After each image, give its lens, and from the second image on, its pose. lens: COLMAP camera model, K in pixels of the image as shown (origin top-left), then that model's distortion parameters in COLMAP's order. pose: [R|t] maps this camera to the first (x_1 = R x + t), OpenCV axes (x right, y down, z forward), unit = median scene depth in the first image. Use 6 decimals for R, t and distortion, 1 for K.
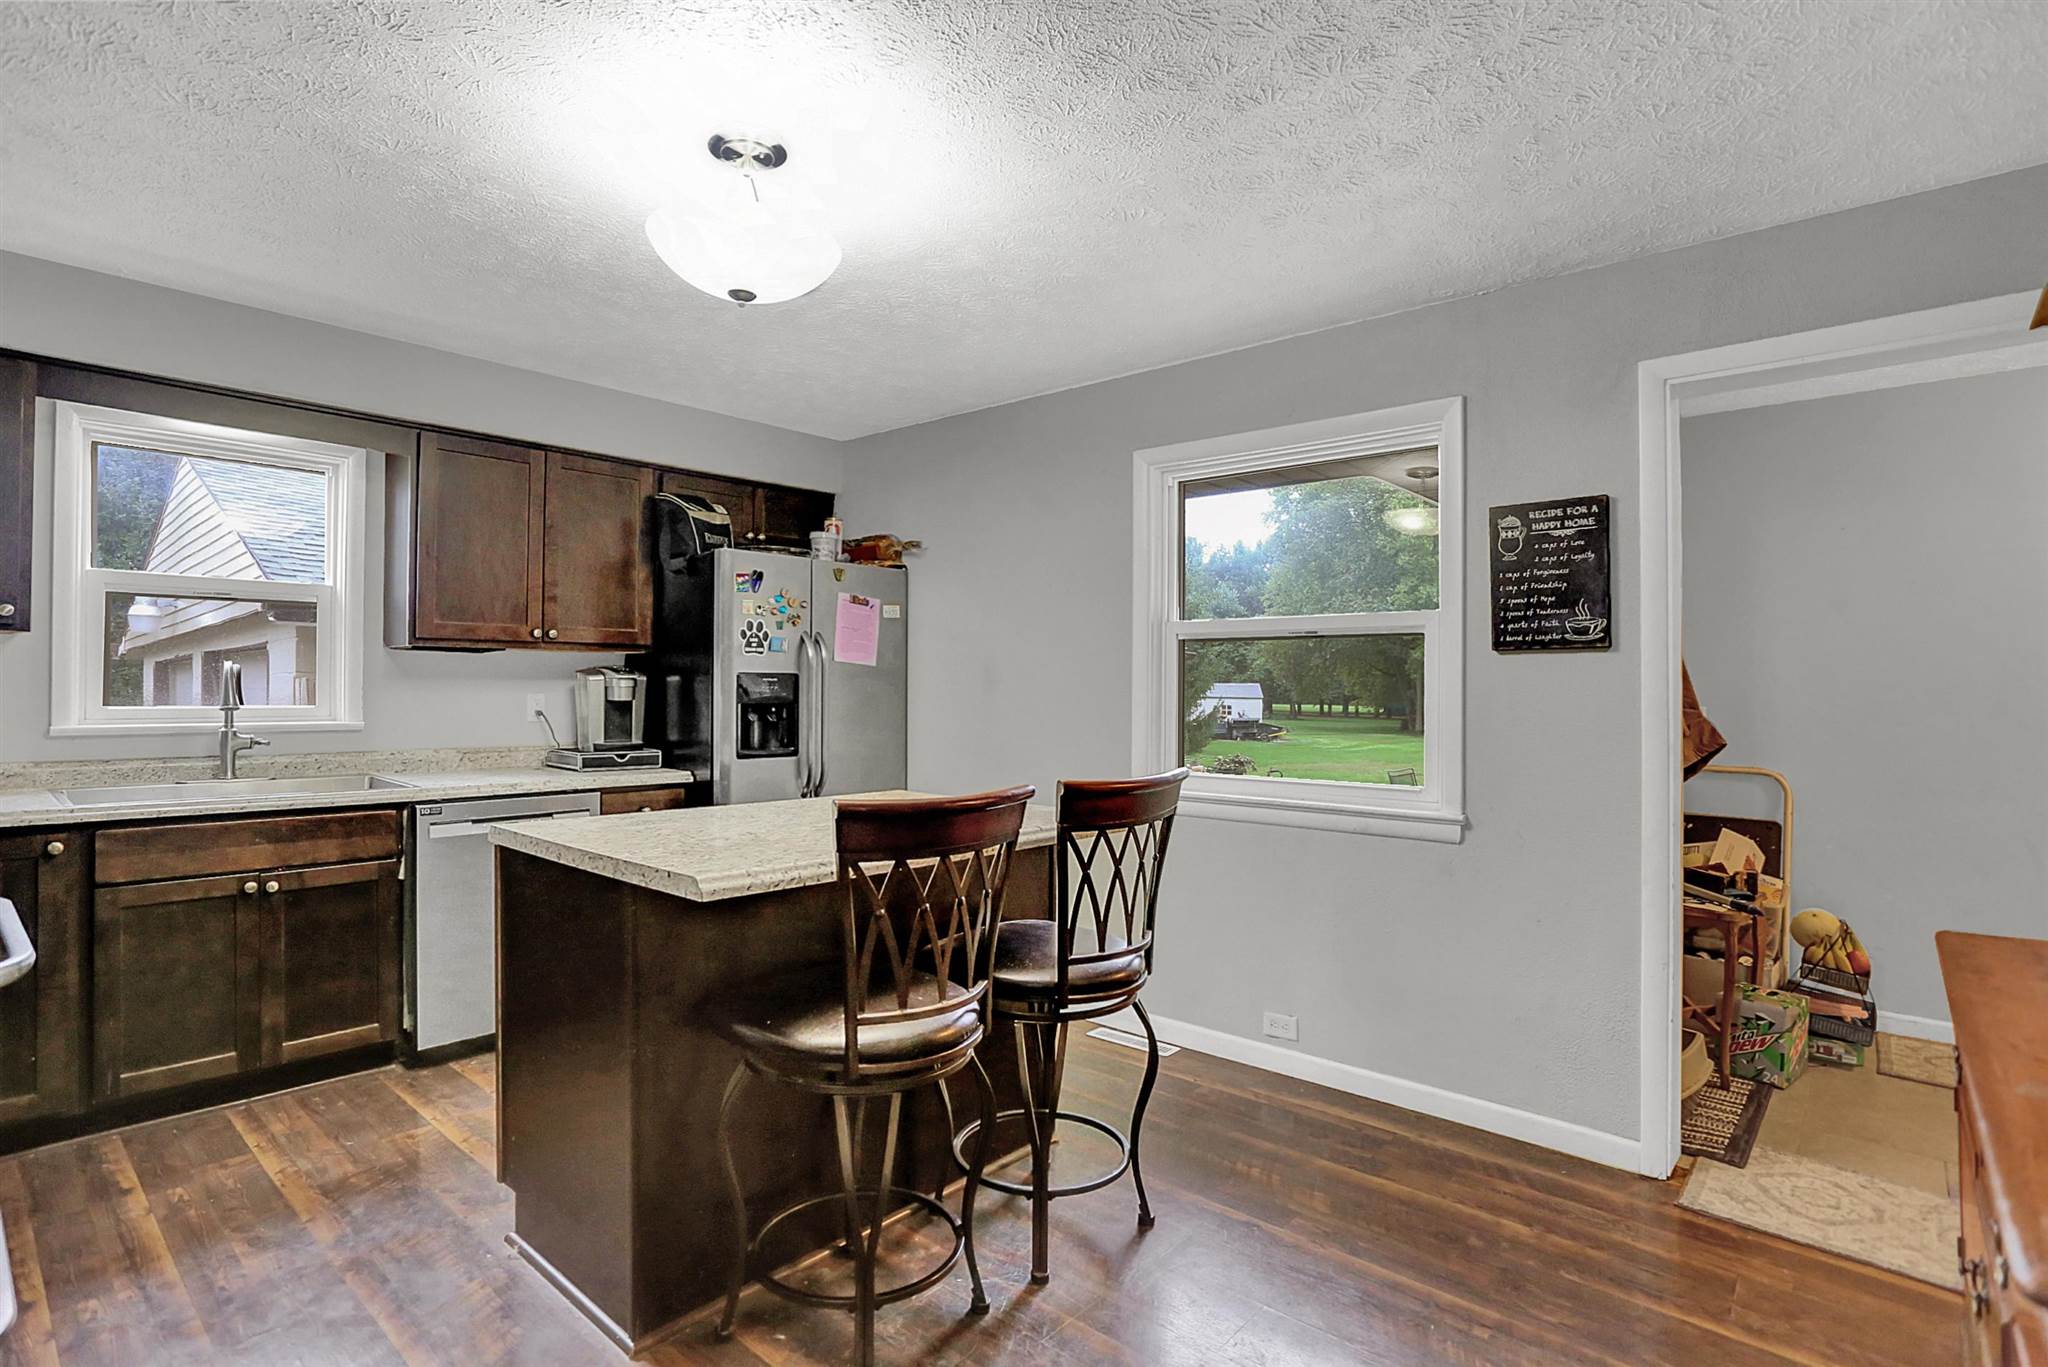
lens RADIAL K [[1041.2, 0, 1033.3], [0, 1041.2, 688.3], [0, 0, 1]] dist [-0.061594, 0.028698]
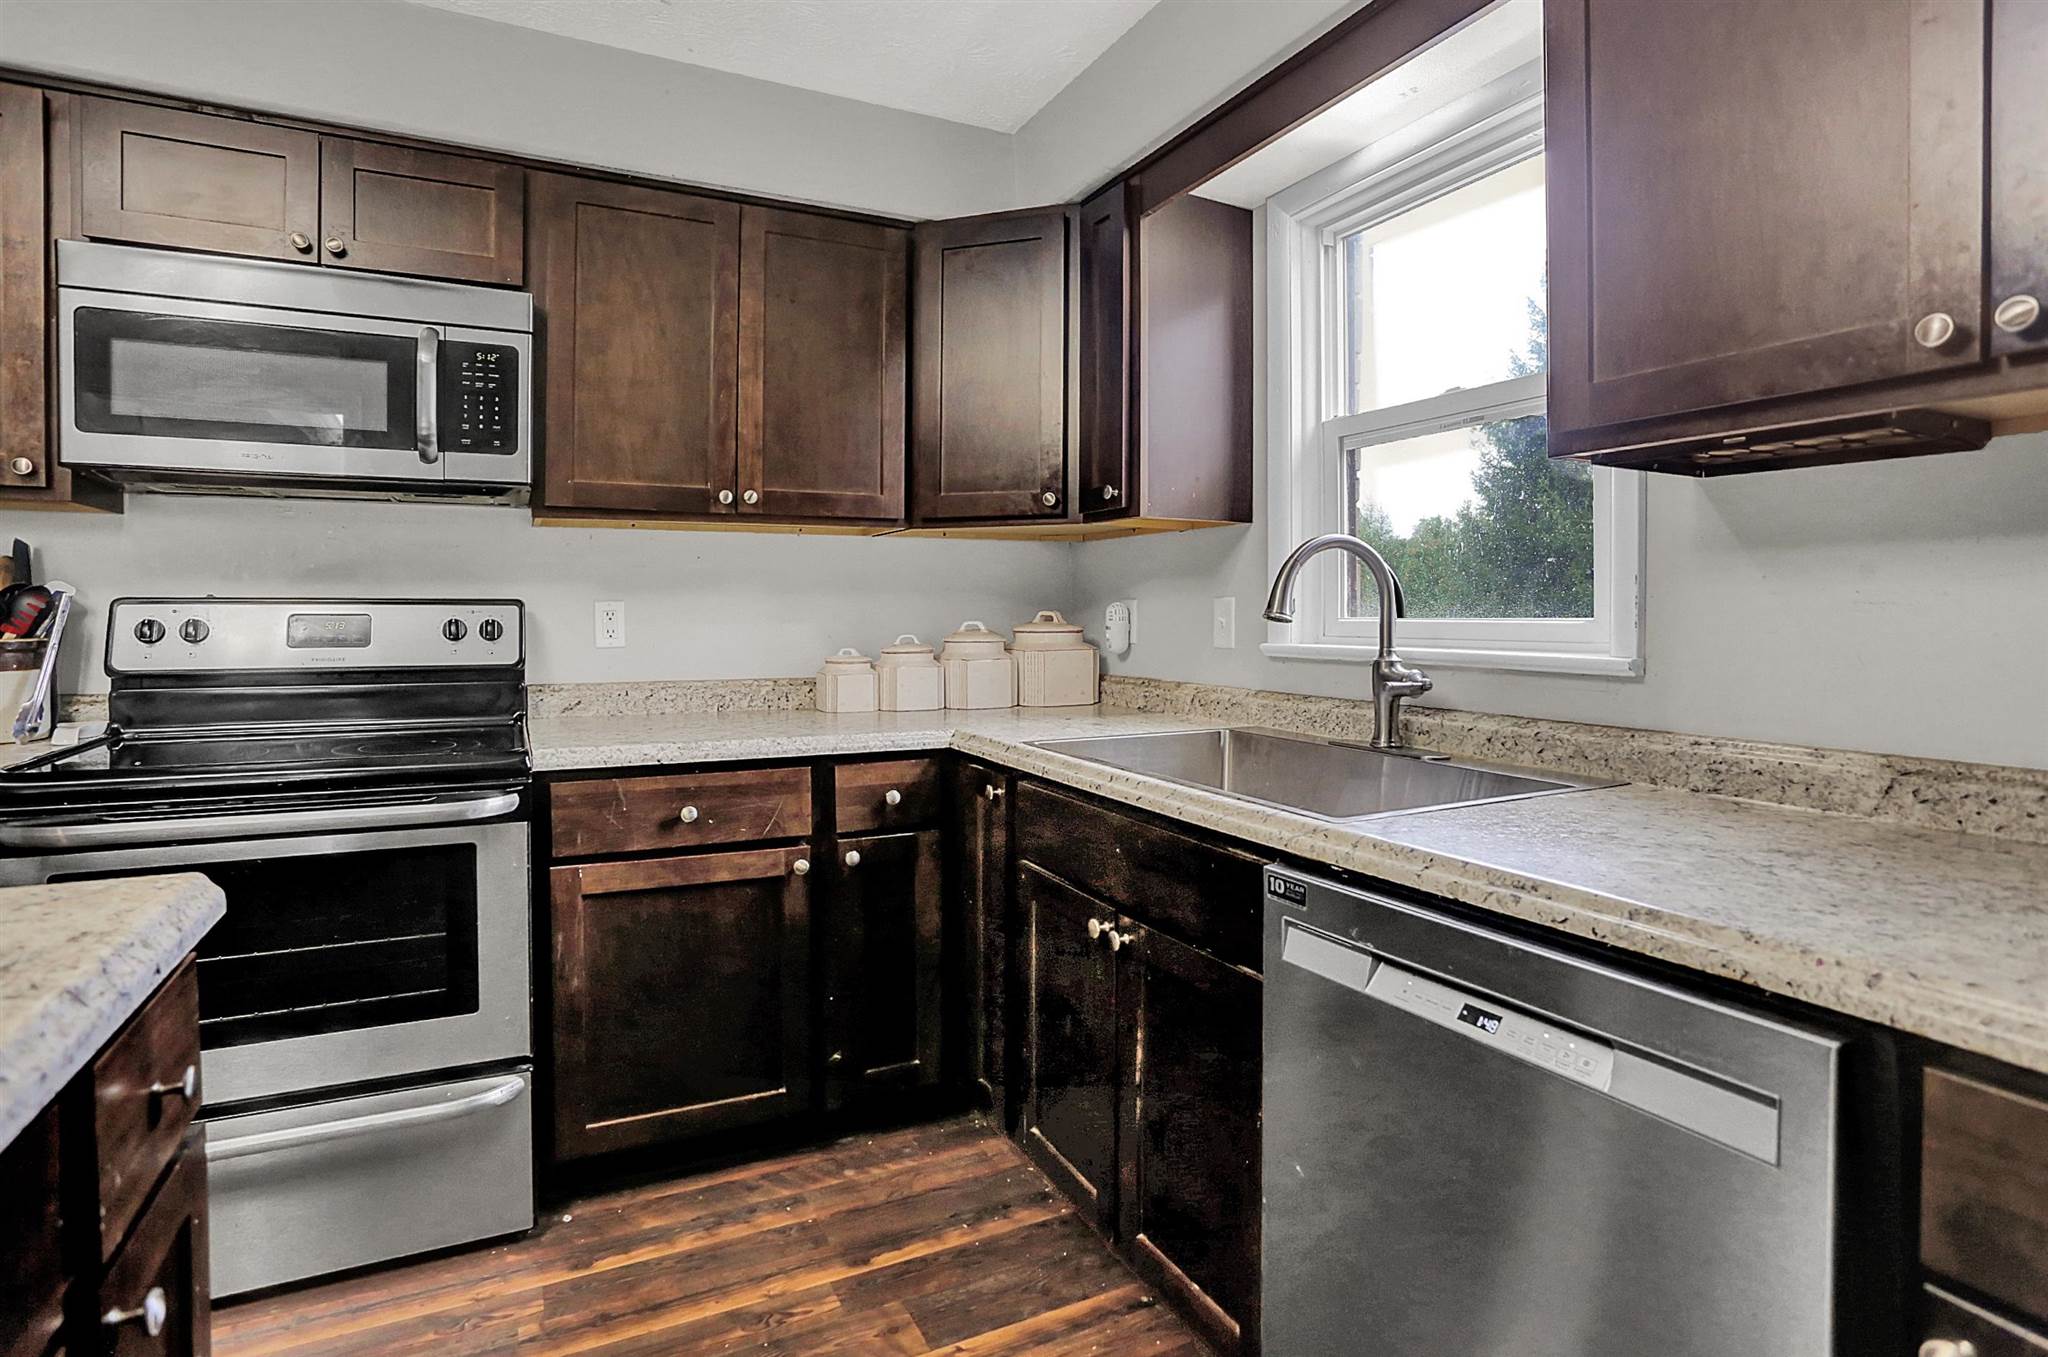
lens RADIAL K [[1011.9, 0, 1022.7], [0, 1011.9, 644.0], [0, 0, 1]] dist [-0.038059, 0.000937]
pose [[-0.376835, 0.016171, -0.926139, -0.217615], [-0.005620, 0.999789, 0.019743, 0.024209], [0.926263, 0.012645, -0.376665, 1.088800]]
